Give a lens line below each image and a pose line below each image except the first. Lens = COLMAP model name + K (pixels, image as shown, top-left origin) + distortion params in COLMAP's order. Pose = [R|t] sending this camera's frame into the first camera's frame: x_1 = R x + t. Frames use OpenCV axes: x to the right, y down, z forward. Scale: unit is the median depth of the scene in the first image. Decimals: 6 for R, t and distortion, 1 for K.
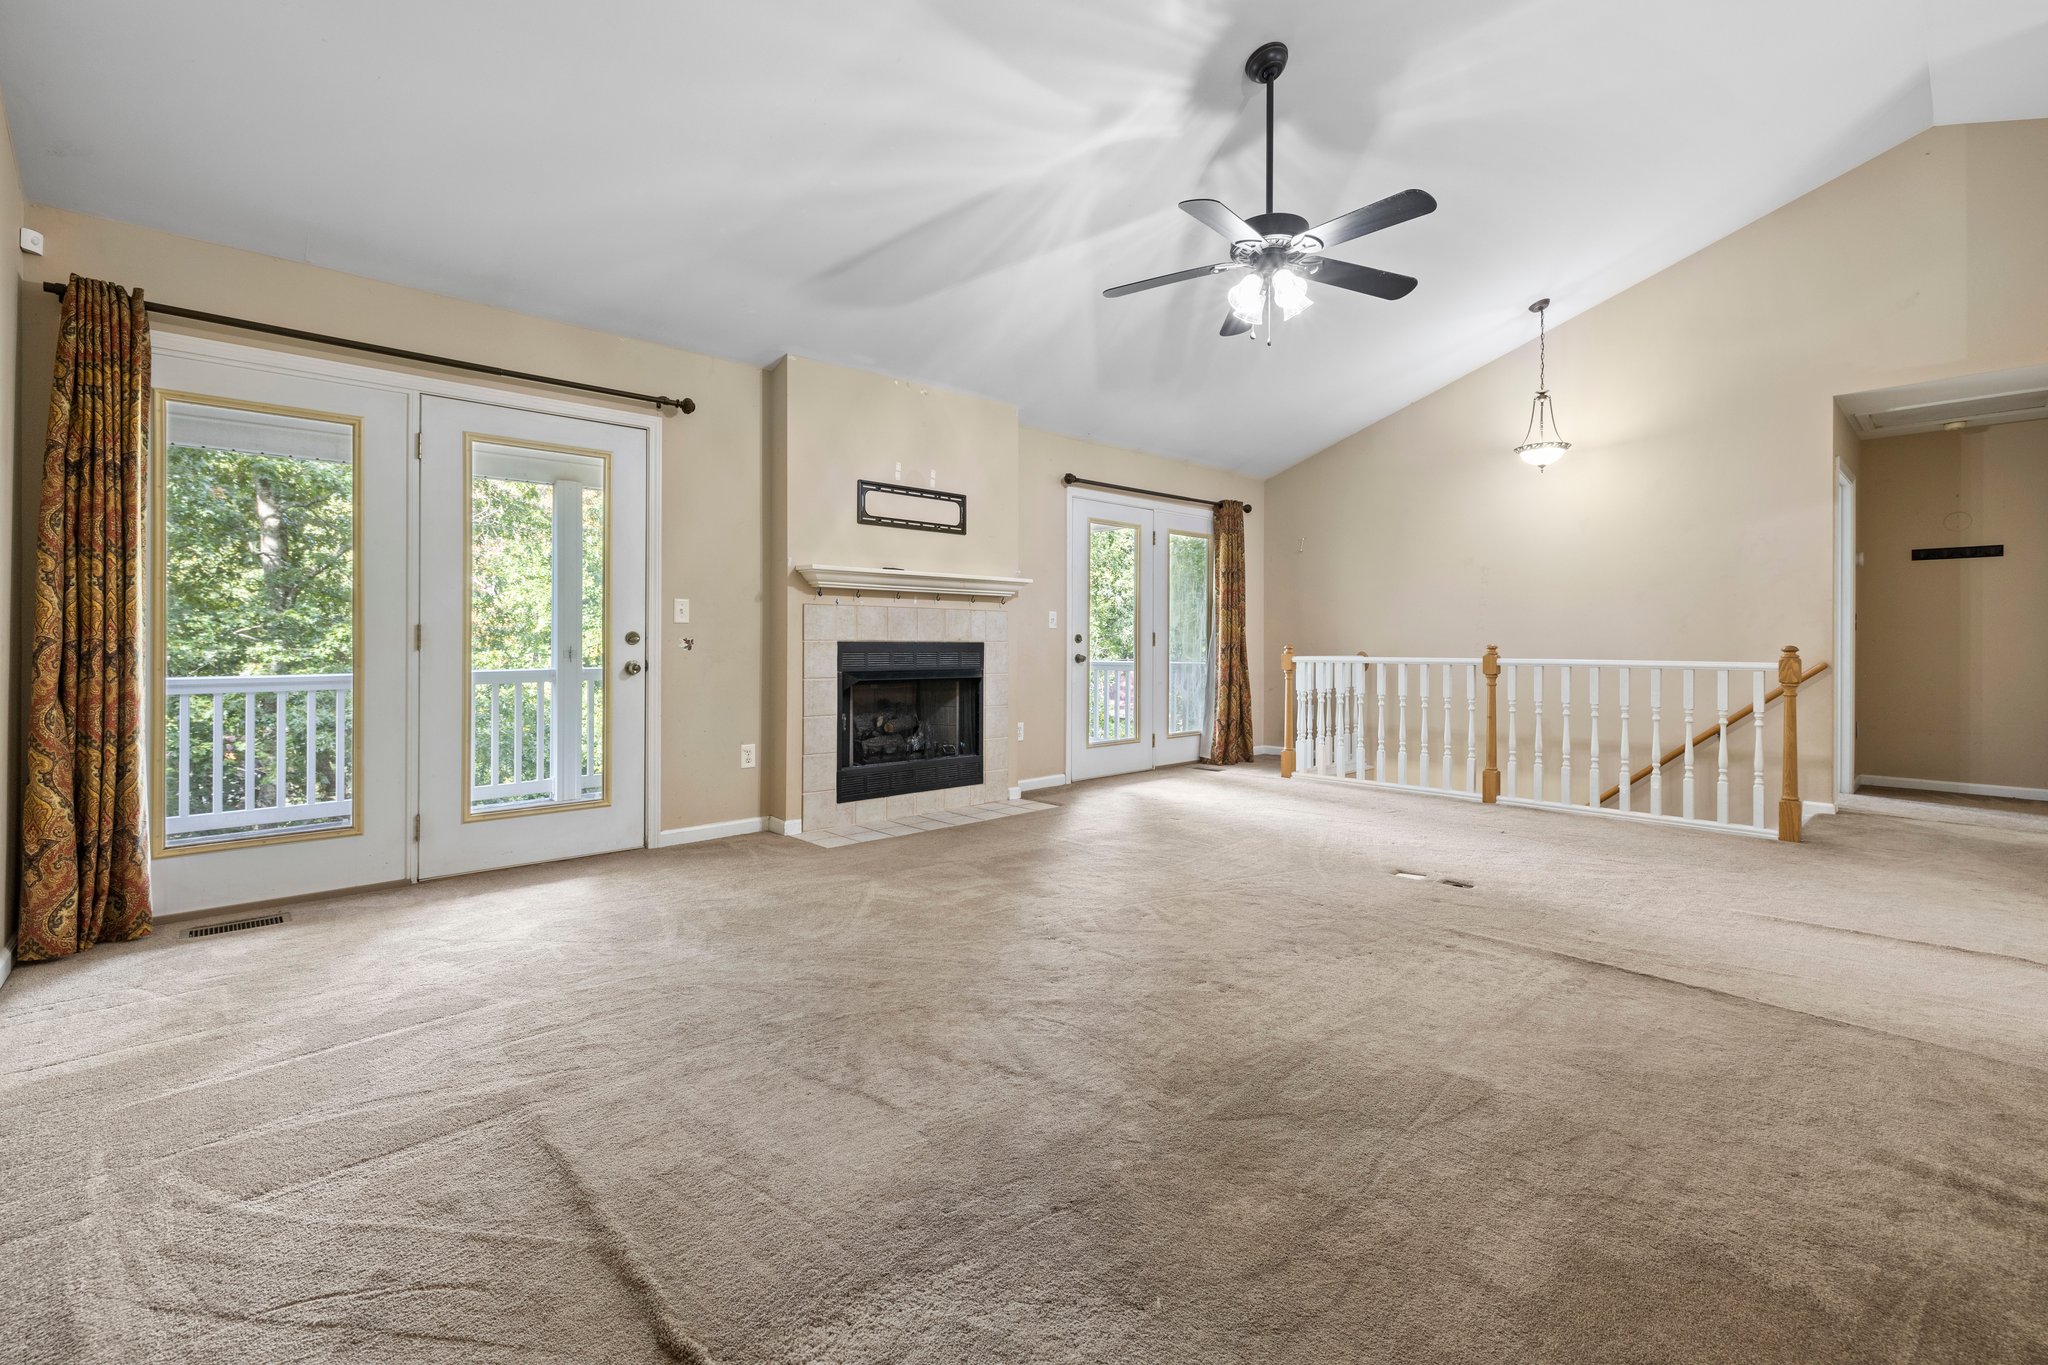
lens RADIAL K [[867.5, 0, 1011.3], [0, 867.5, 645.9], [0, 0, 1]] dist [0.007195, 0.000536]
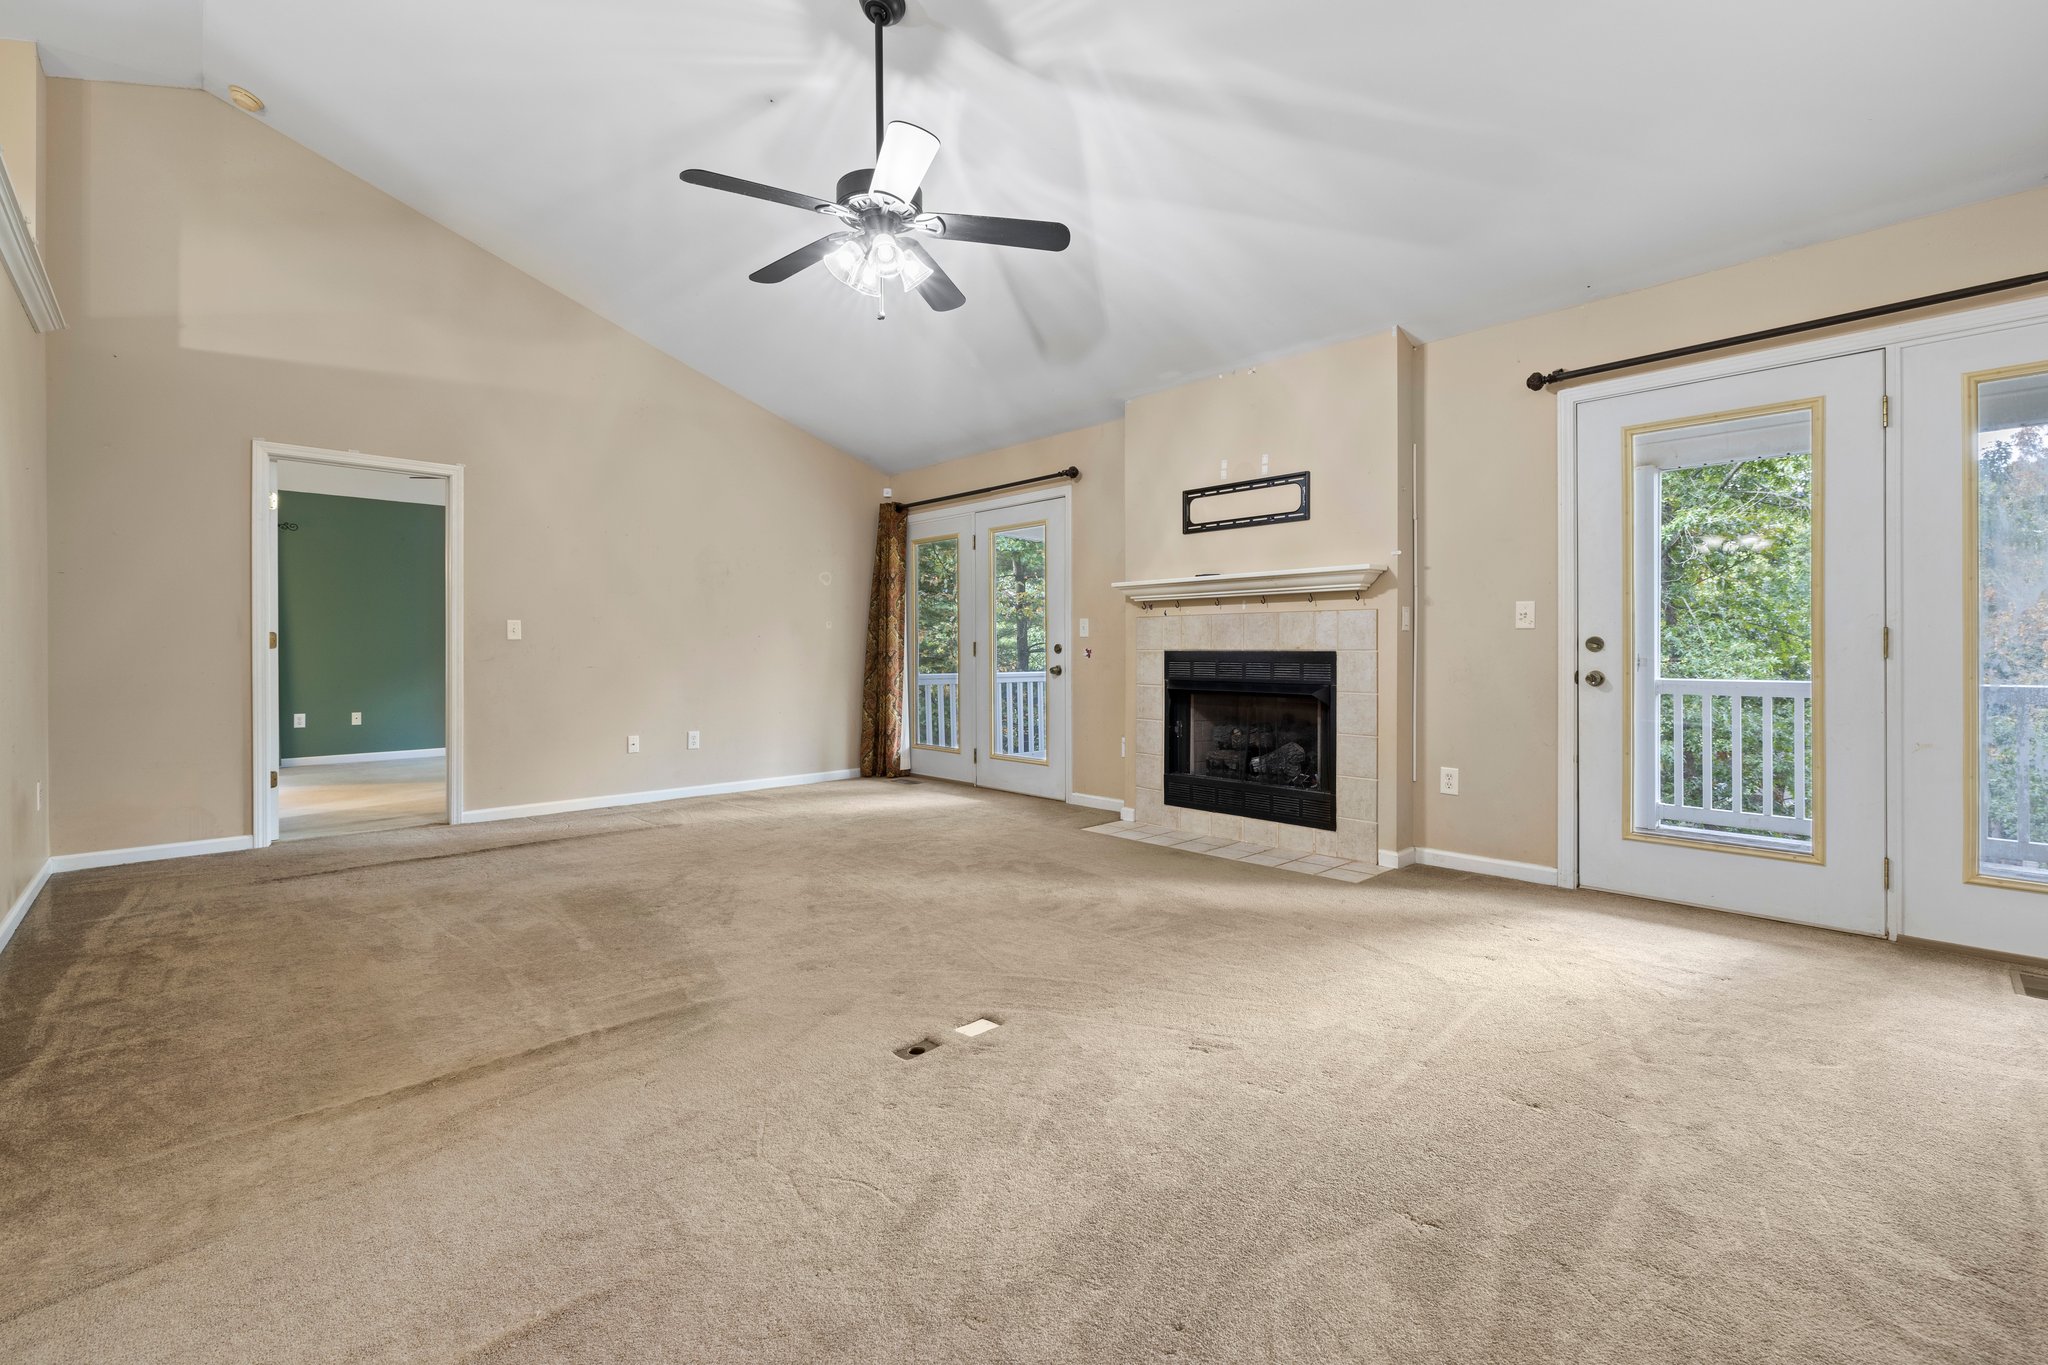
lens RADIAL K [[867.5, 0, 973.7], [0, 867.5, 654.9], [0, 0, 1]] dist [0.007195, 0.000536]
pose [[0.016526, 0.003132, -0.999859, 0.811459], [-0.000491, 0.999995, 0.003124, -0.003084], [0.999863, 0.000440, 0.016528, 0.717146]]
